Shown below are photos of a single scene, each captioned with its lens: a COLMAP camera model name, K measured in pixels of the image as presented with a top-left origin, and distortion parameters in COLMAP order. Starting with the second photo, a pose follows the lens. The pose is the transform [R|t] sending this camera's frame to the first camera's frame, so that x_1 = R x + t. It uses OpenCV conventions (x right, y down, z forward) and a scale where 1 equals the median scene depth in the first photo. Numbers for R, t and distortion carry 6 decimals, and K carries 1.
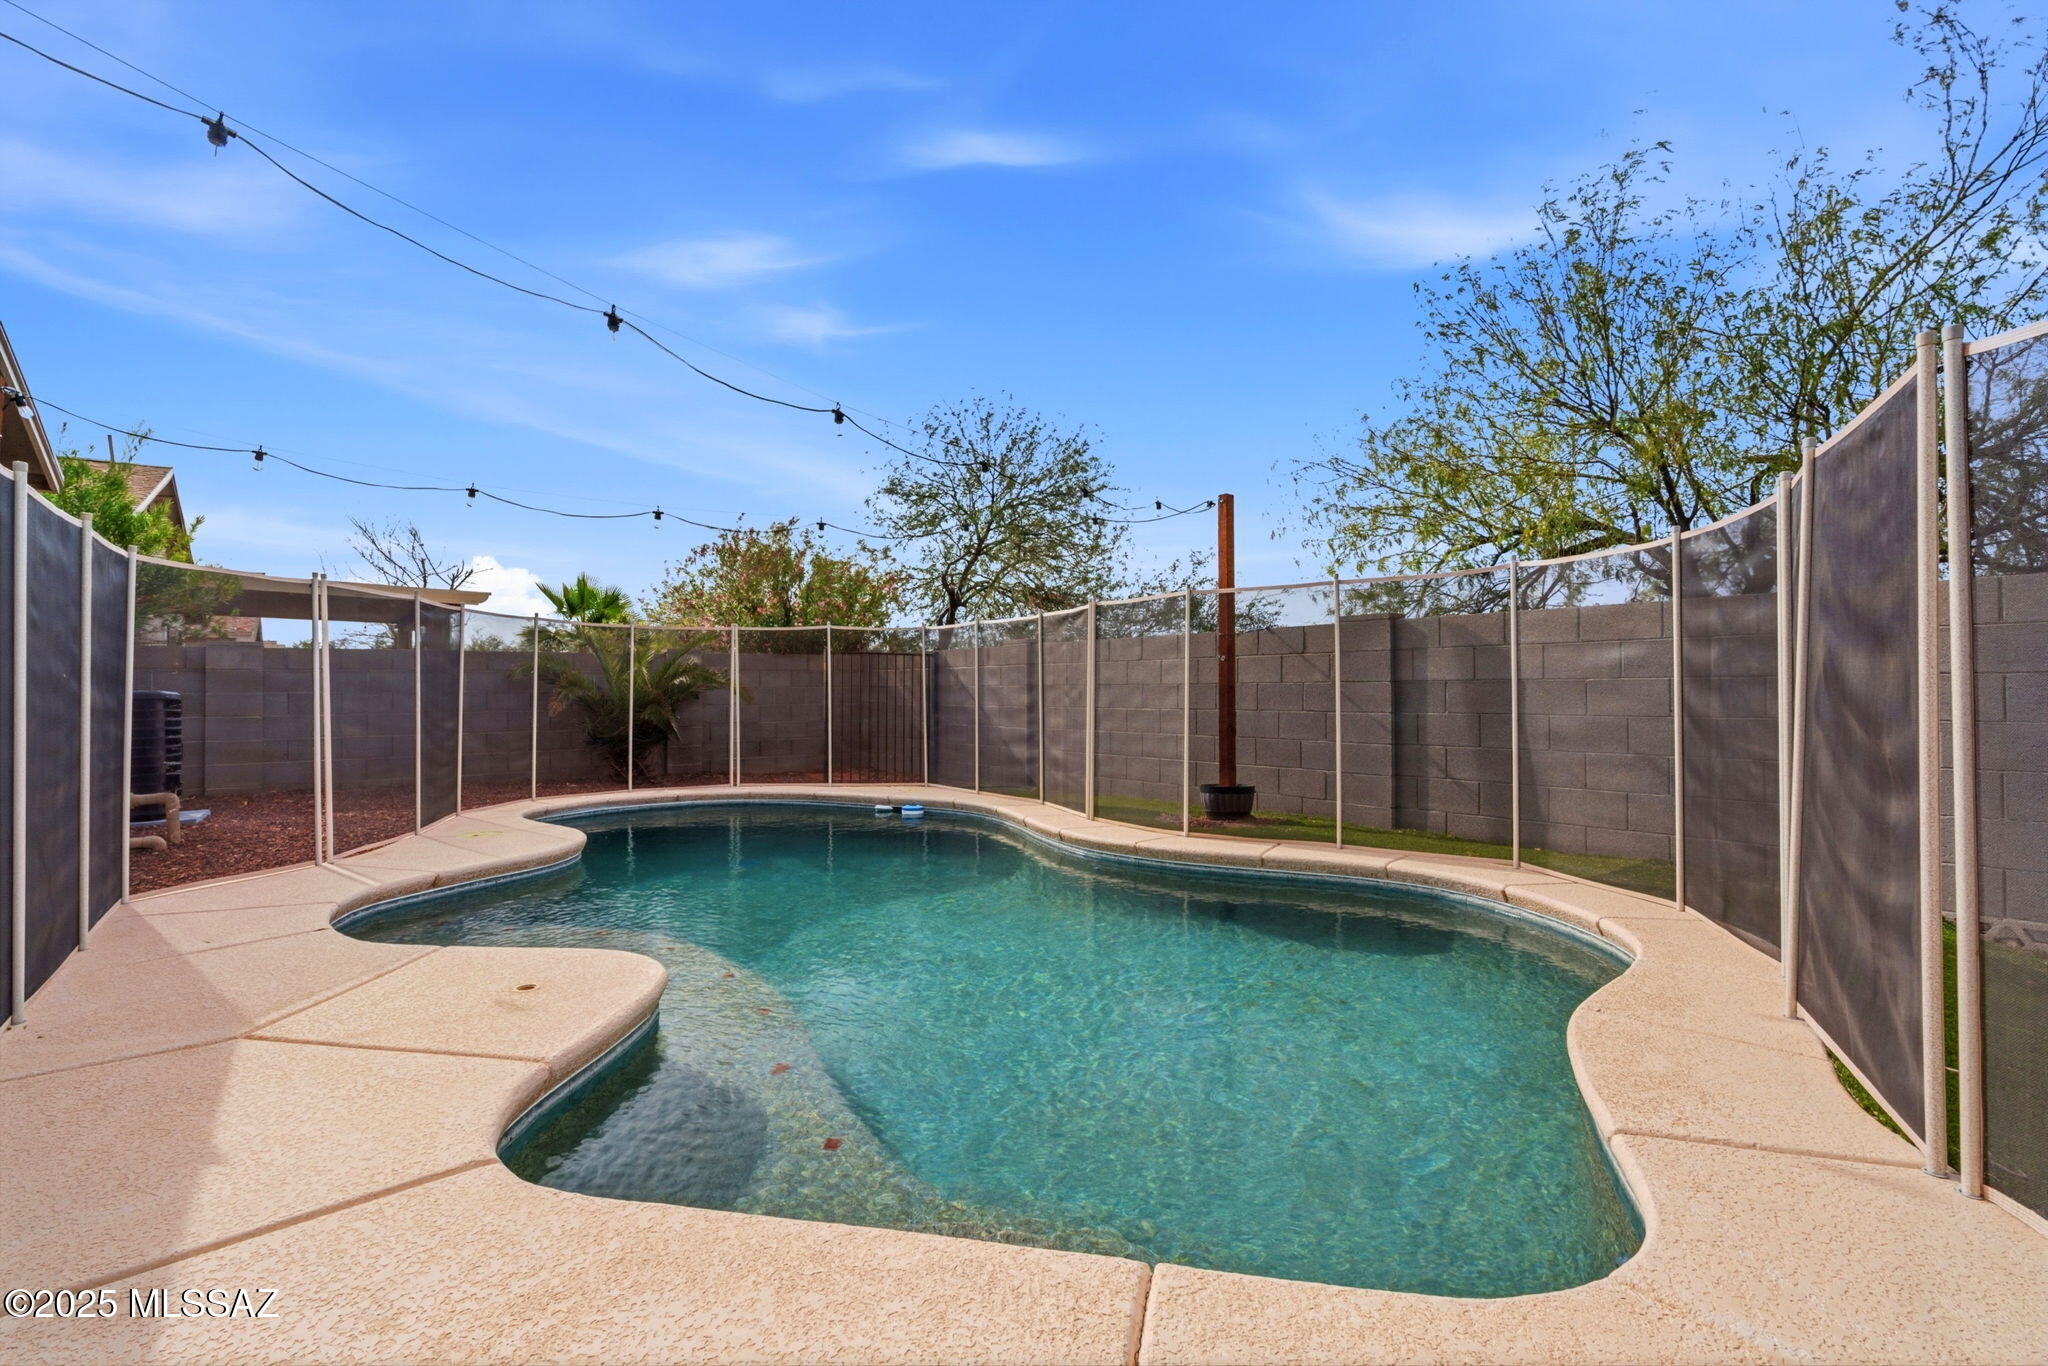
lens RADIAL K [[928.4, 0, 1011.0], [0, 928.4, 664.0], [0, 0, 1]] dist [-0.002632, 0.001507]
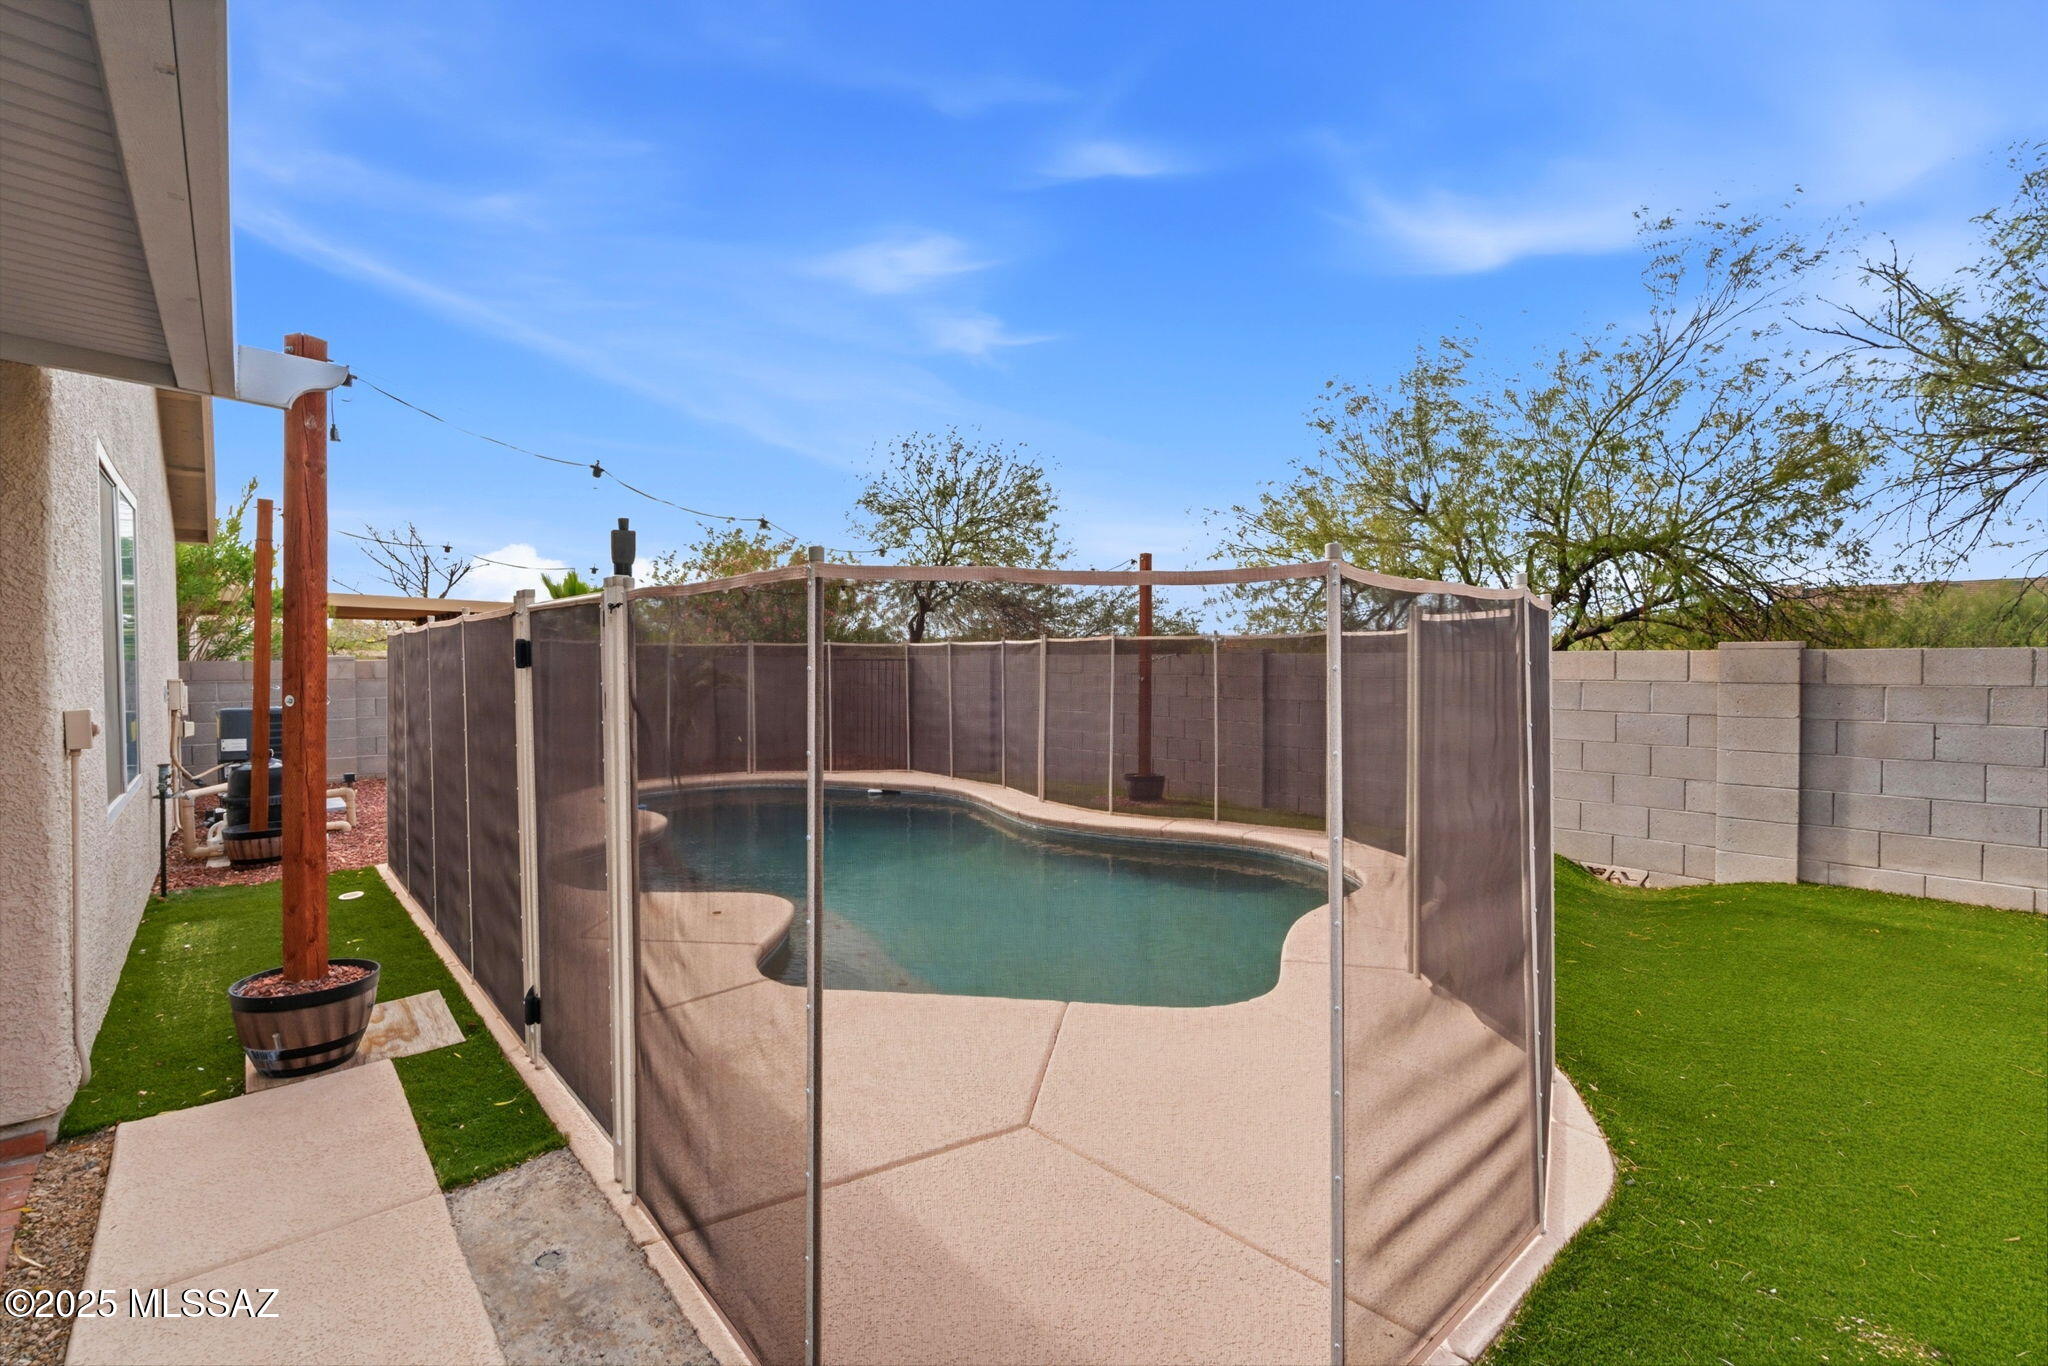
lens RADIAL K [[928.4, 0, 1011.0], [0, 928.4, 664.0], [0, 0, 1]] dist [-0.002632, 0.001507]
pose [[0.998602, 0.000856, 0.052842, -0.024862], [-0.002688, 0.999397, 0.034607, -0.064906], [-0.052781, -0.034701, 0.998003, -0.273039]]
